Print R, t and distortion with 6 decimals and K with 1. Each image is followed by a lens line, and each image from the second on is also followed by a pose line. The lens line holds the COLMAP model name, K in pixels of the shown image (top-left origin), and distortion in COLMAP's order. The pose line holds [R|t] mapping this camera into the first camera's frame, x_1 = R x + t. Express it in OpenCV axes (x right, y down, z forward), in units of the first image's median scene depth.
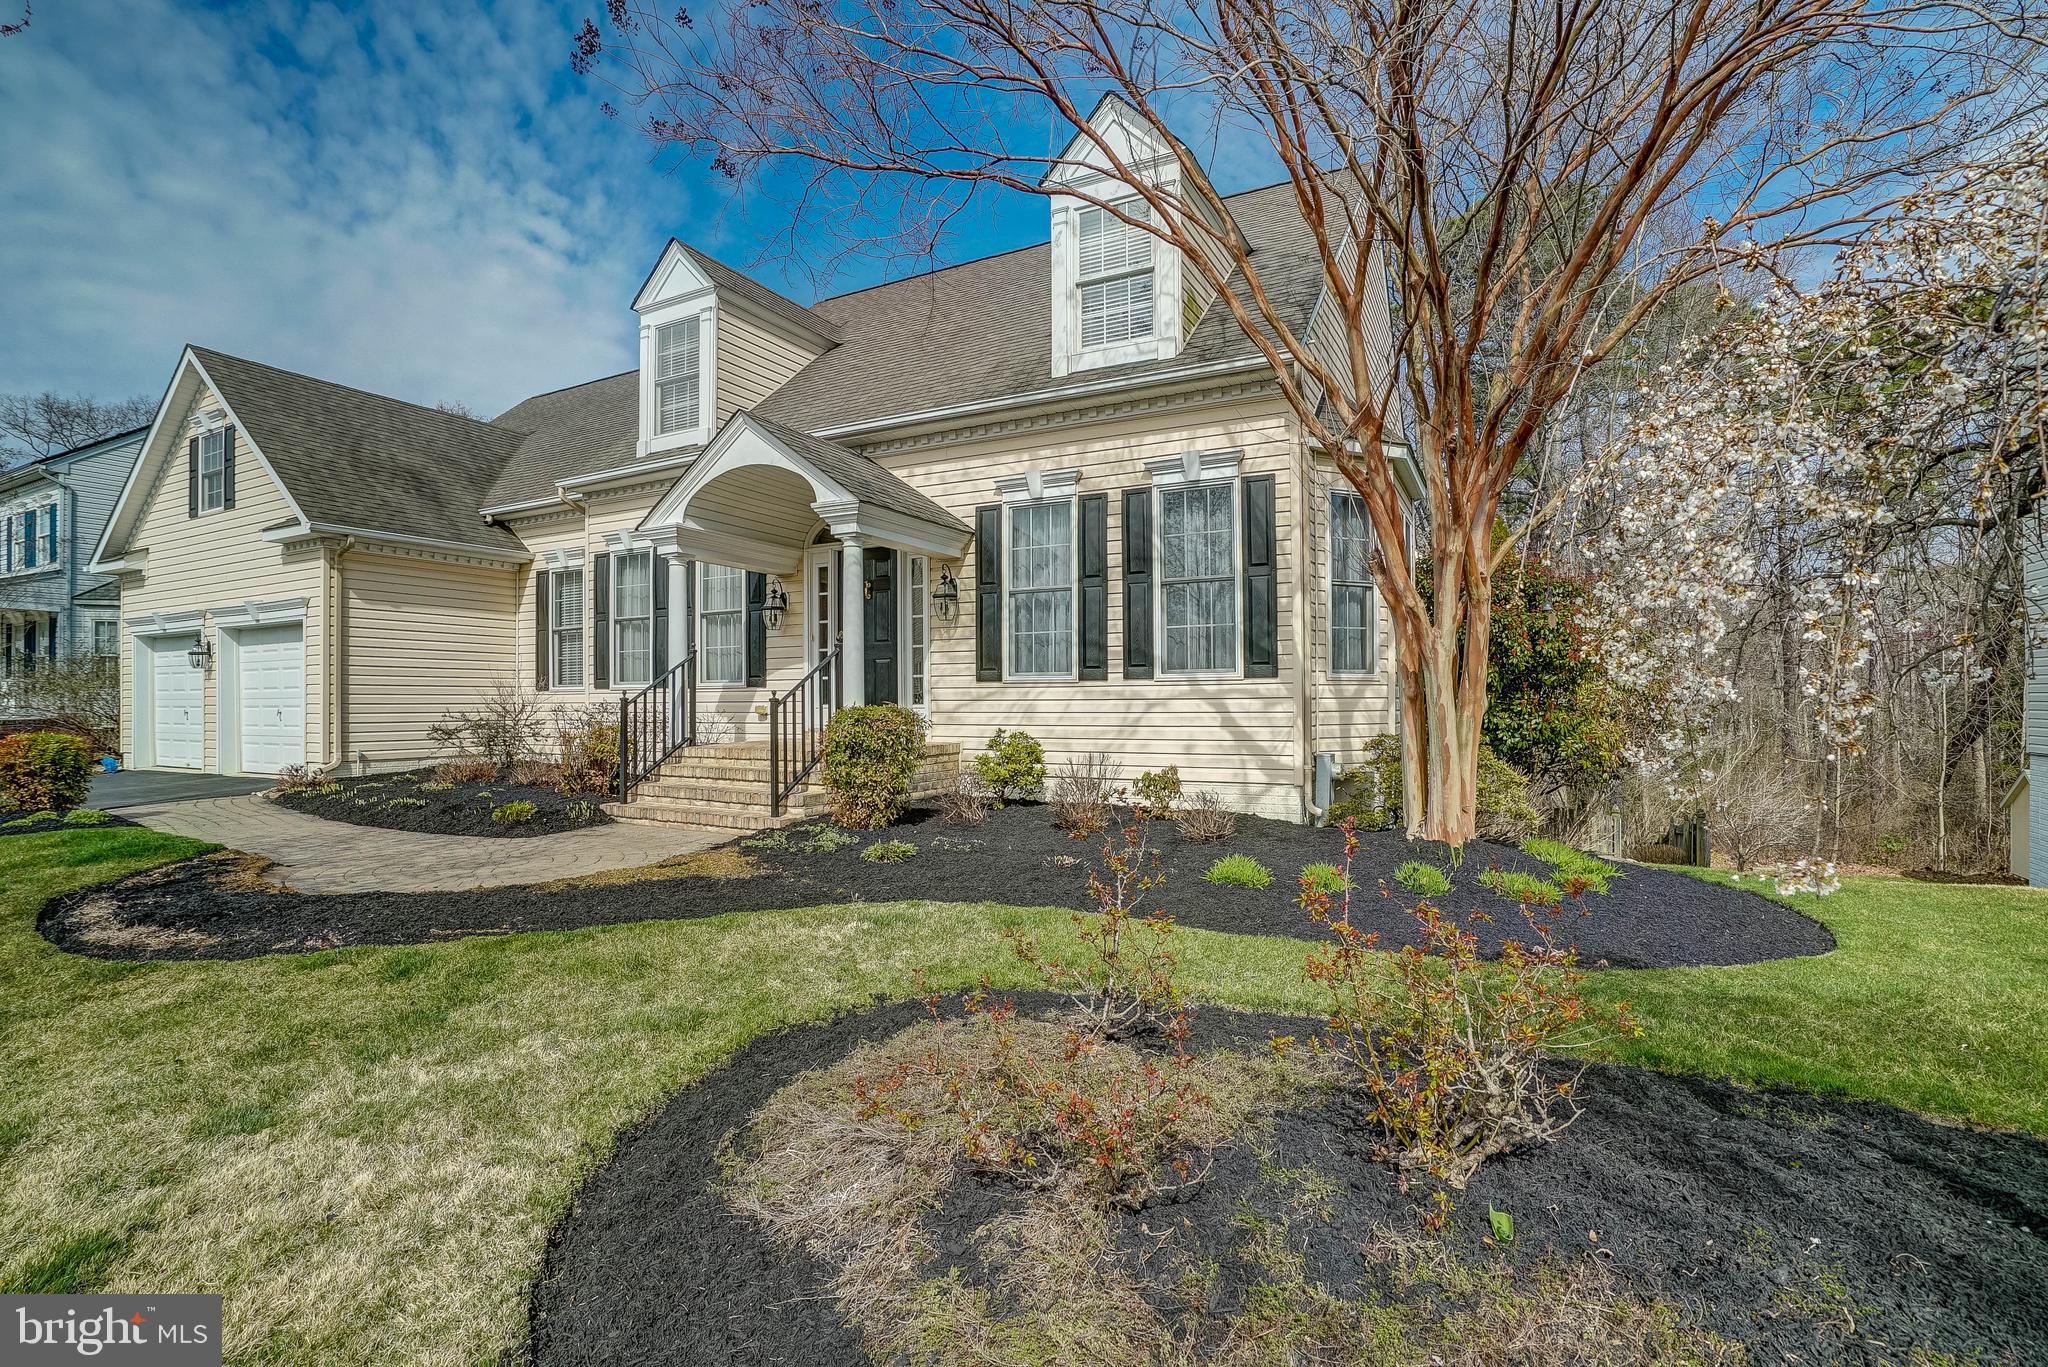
lens RADIAL K [[933.0, 0, 1010.3], [0, 933.0, 689.3], [0, 0, 1]] dist [-0.035080, 0.002055]
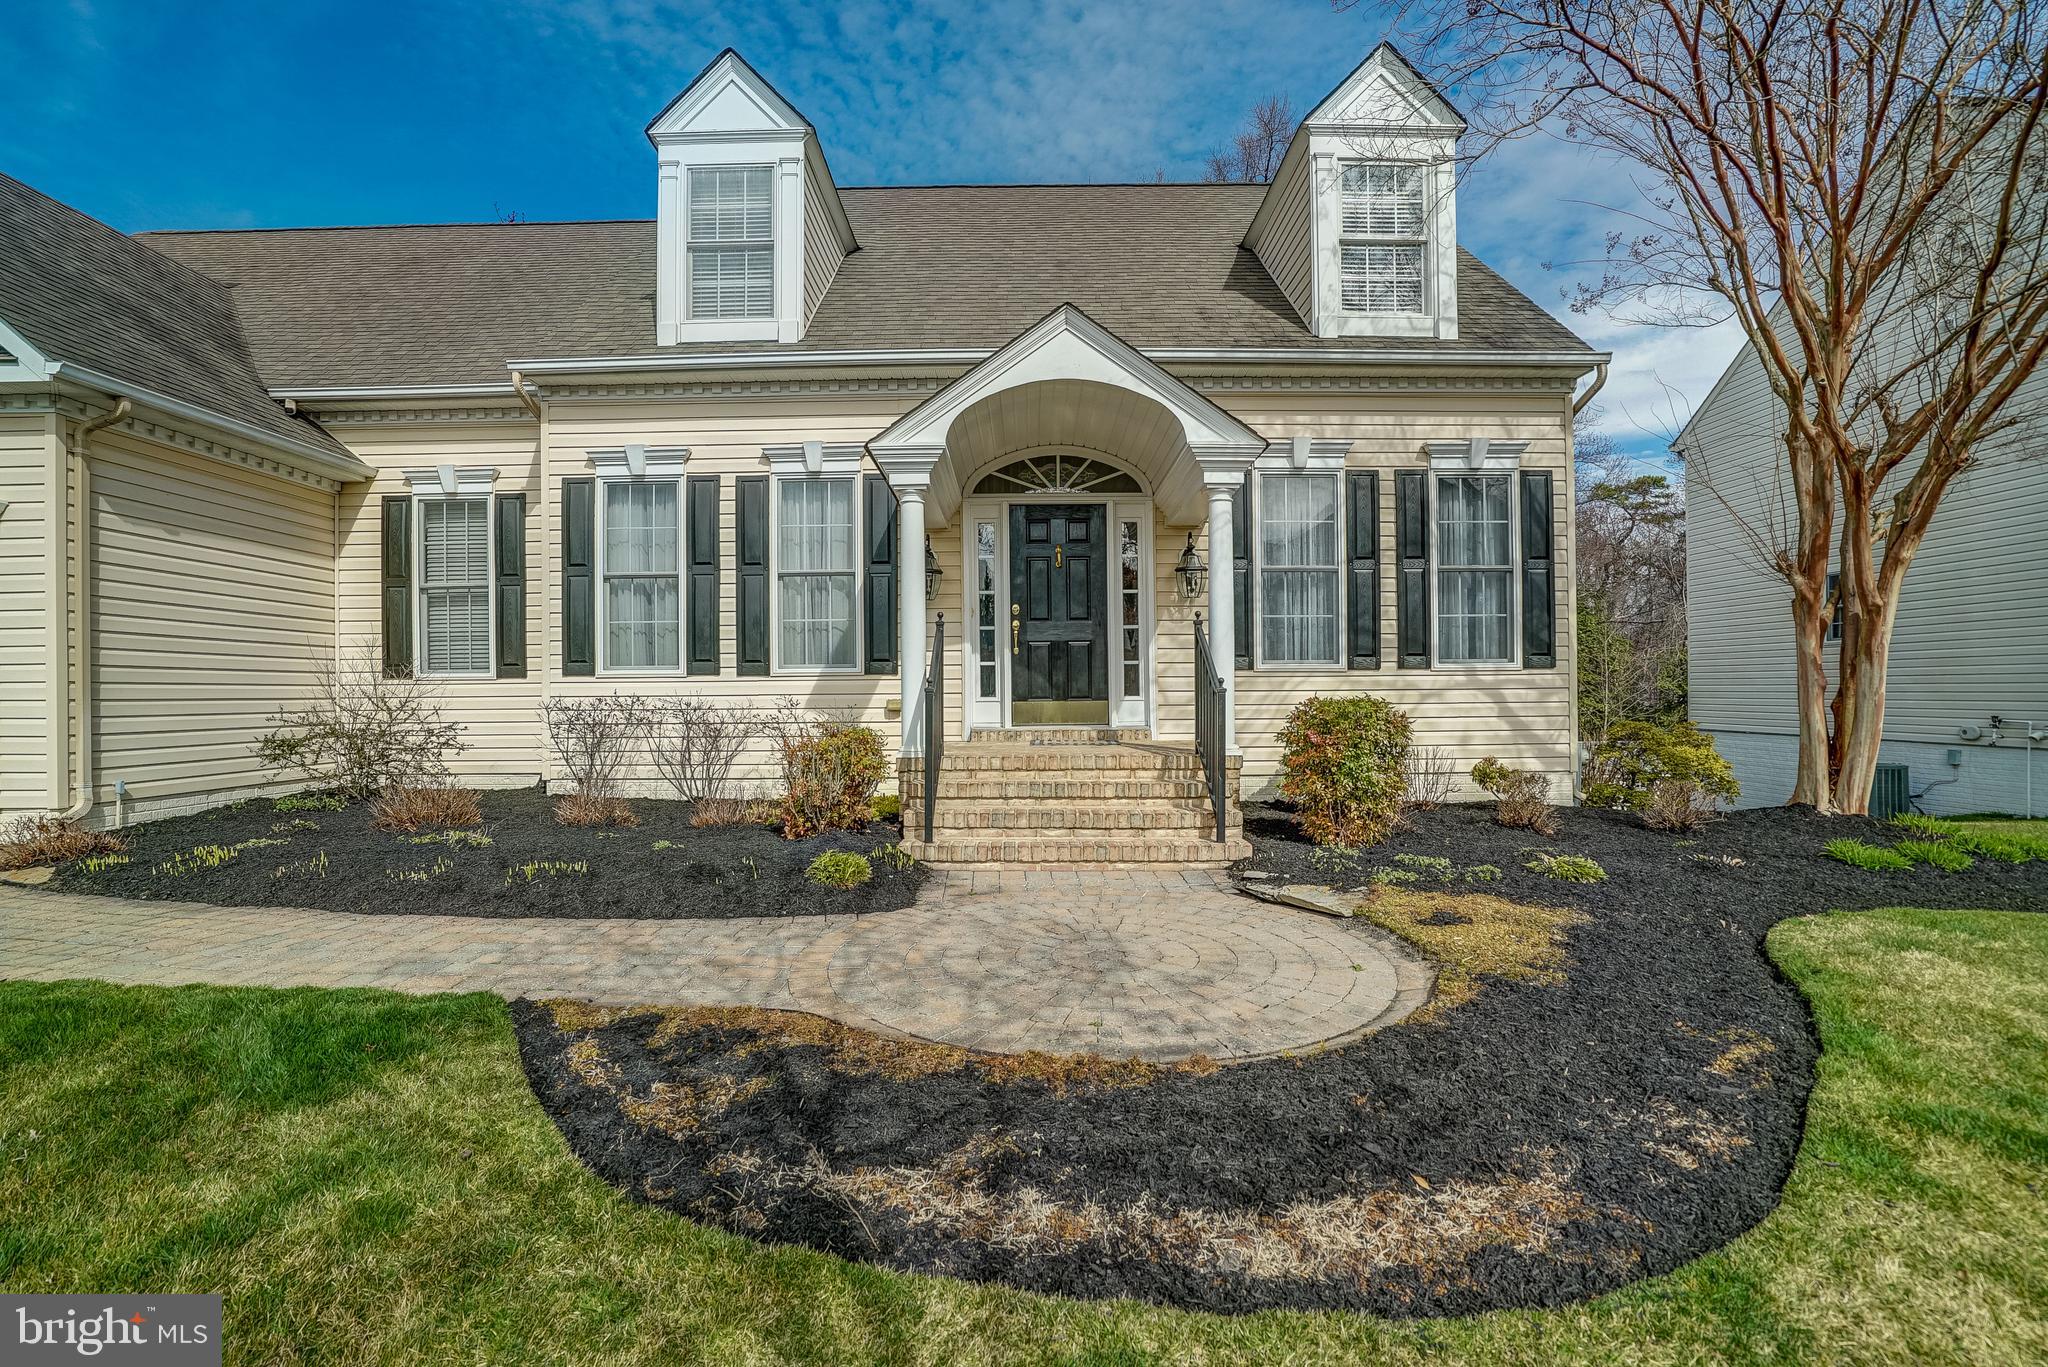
lens RADIAL K [[933.0, 0, 1016.2], [0, 933.0, 691.4], [0, 0, 1]] dist [-0.035080, 0.002055]
pose [[0.883177, 0.000411, 0.469039, -0.615333], [-0.002596, 0.999989, 0.004012, 0.008918], [-0.469032, -0.004761, 0.883168, 0.321486]]
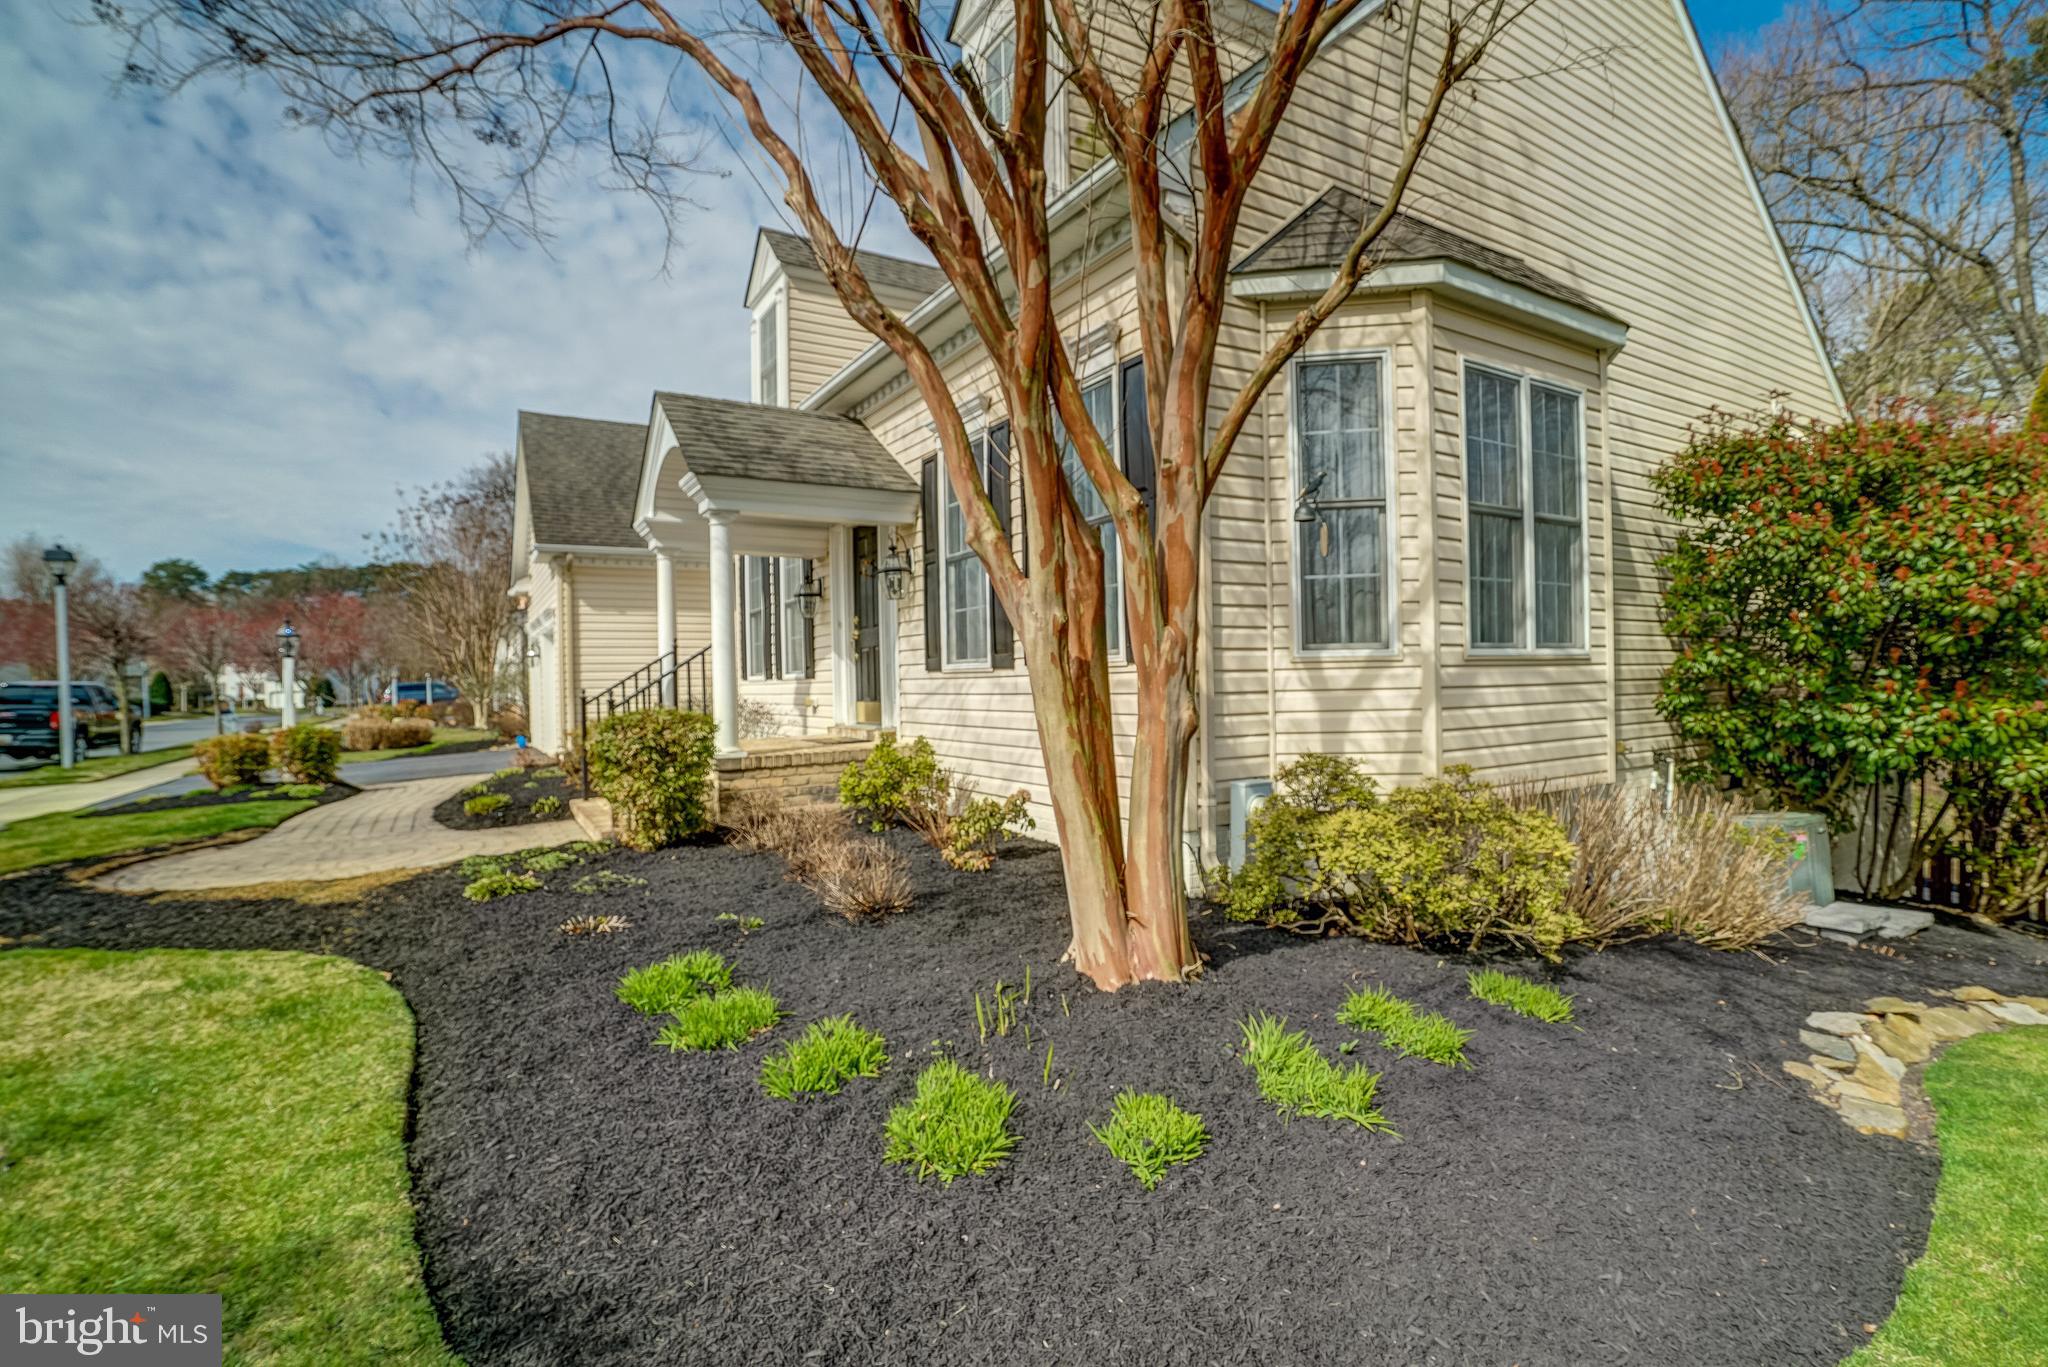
lens RADIAL K [[933.0, 0, 1024.2], [0, 933.0, 684.2], [0, 0, 1]] dist [-0.035080, 0.002055]
pose [[0.865722, -0.011274, -0.500398, 0.454824], [0.020993, 0.999684, 0.013797, -0.006693], [0.500085, -0.022449, 0.865685, 0.330342]]
